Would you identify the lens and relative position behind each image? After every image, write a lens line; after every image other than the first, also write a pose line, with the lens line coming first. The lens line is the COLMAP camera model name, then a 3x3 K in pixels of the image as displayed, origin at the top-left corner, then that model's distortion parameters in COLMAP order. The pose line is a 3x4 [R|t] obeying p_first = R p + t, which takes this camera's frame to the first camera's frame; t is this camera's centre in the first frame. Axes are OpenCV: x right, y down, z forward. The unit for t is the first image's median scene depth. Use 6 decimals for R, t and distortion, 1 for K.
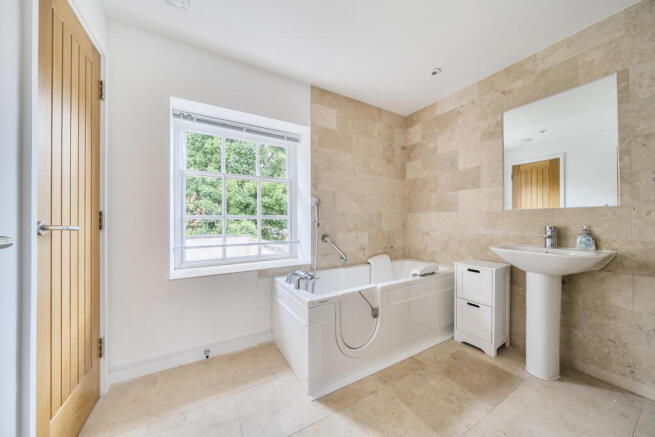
lens RADIAL K [[224.1, 0, 324.7], [0, 224.1, 219.0], [0, 0, 1]] dist [-0.009467, 0.000666]
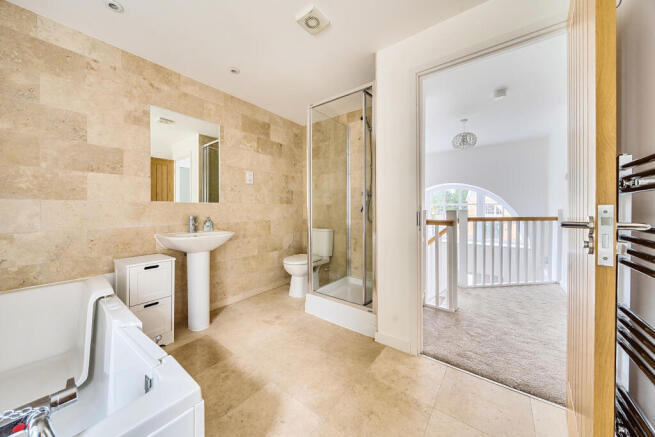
lens RADIAL K [[224.1, 0, 323.1], [0, 224.1, 212.6], [0, 0, 1]] dist [-0.009467, 0.000666]
pose [[-0.371560, -0.006830, 0.928384, -0.394607], [0.001429, 0.999968, 0.007928, 0.001422], [-0.928408, 0.004273, -0.371538, 0.609783]]
